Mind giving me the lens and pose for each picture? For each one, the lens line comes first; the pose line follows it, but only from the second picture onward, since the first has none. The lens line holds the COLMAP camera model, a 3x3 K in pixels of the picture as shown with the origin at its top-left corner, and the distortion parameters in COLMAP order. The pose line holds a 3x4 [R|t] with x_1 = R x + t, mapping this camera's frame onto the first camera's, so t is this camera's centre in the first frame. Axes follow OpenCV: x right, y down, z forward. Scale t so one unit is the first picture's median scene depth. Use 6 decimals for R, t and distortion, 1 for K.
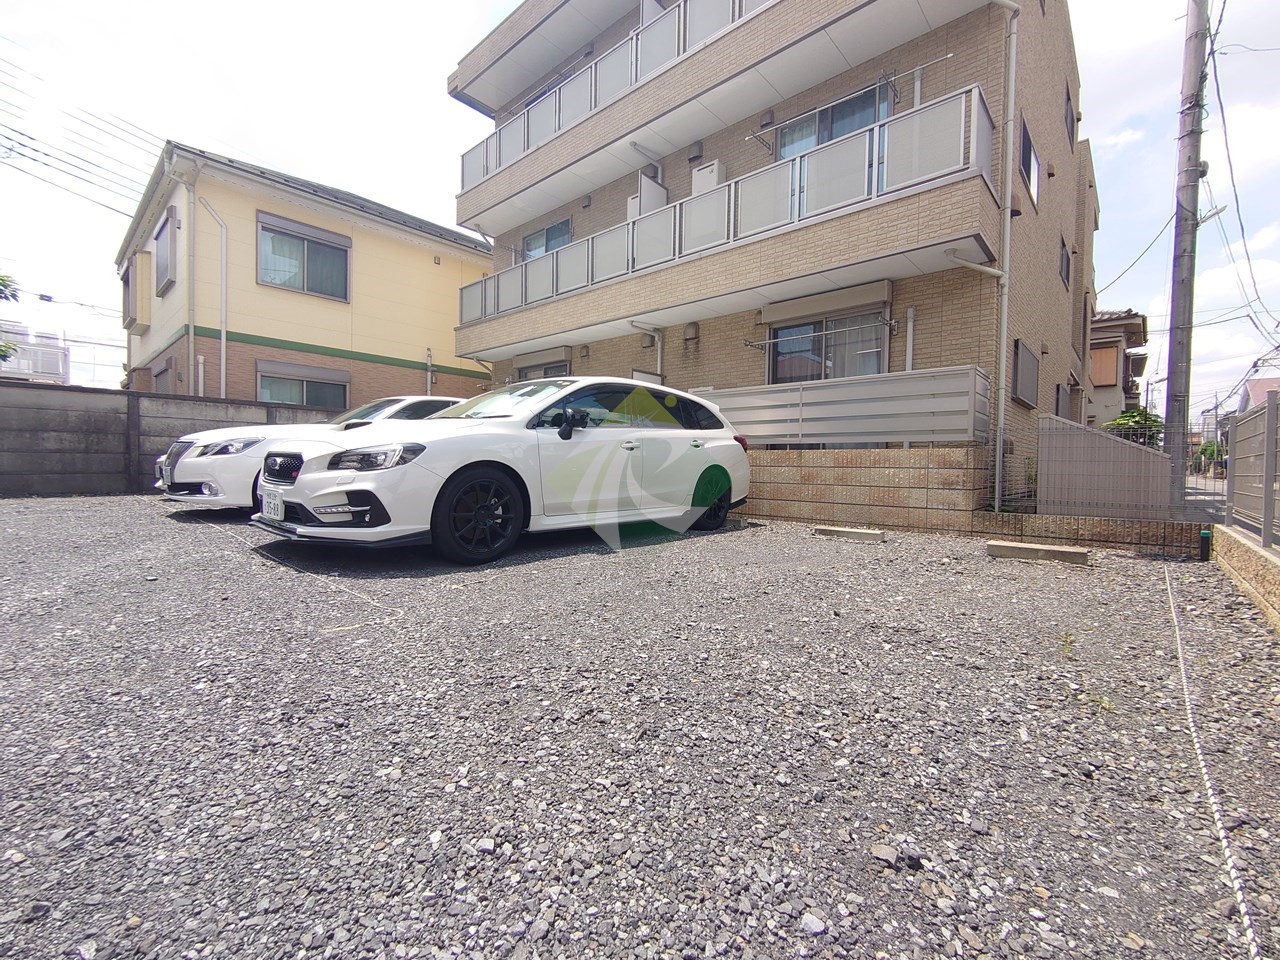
lens RADIAL K [[551.6, 0, 637.7], [0, 551.6, 475.9], [0, 0, 1]] dist [0.003626, -0.001658]
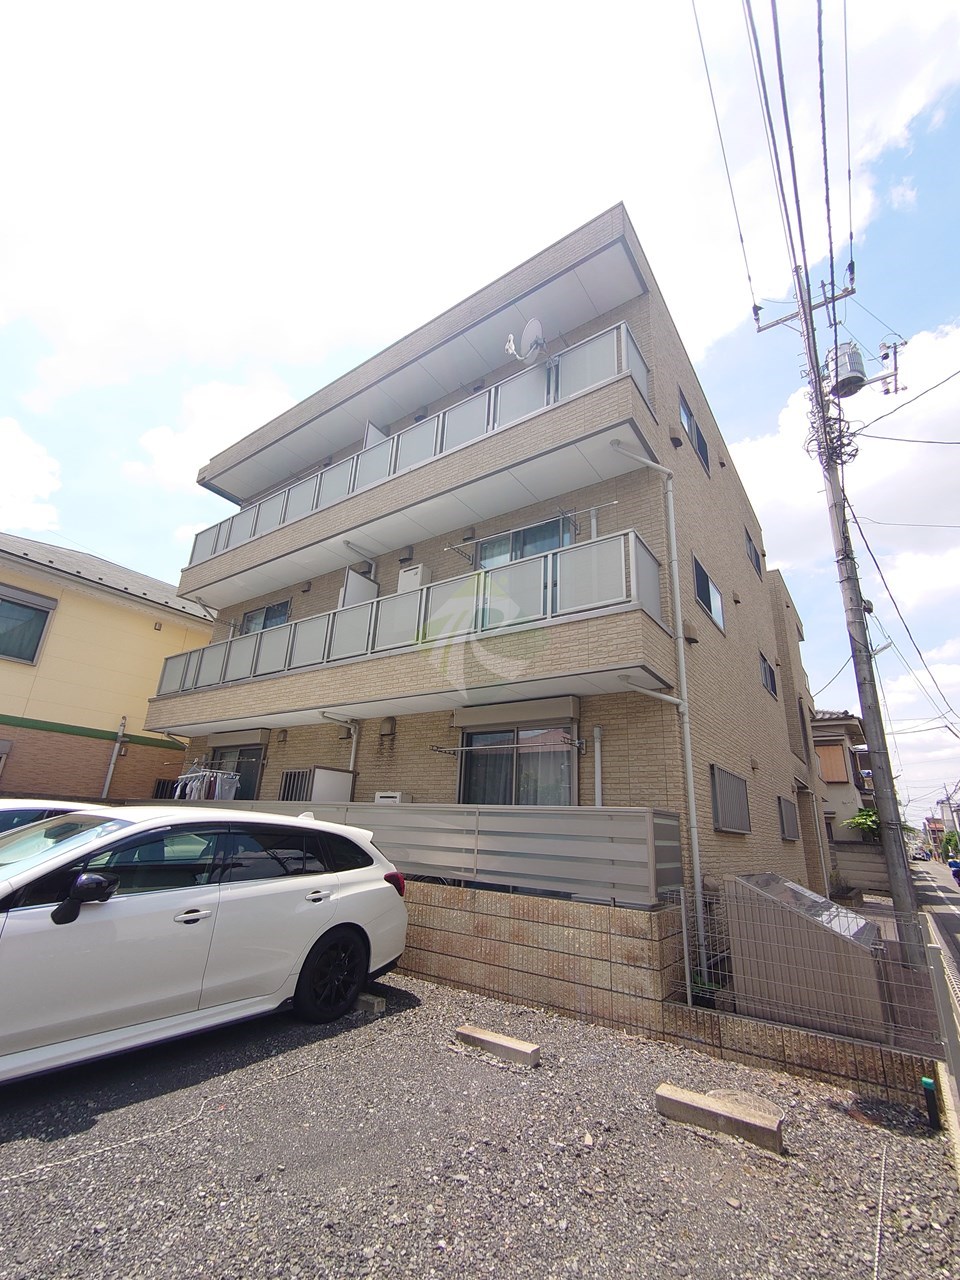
lens RADIAL K [[551.6, 0, 470.2], [0, 551.6, 643.6], [0, 0, 1]] dist [0.003626, -0.001658]
pose [[0.993177, 0.070848, 0.092632, 0.153412], [-0.035333, 0.939782, -0.339943, -0.093263], [-0.111138, 0.334350, 0.935873, 0.085593]]
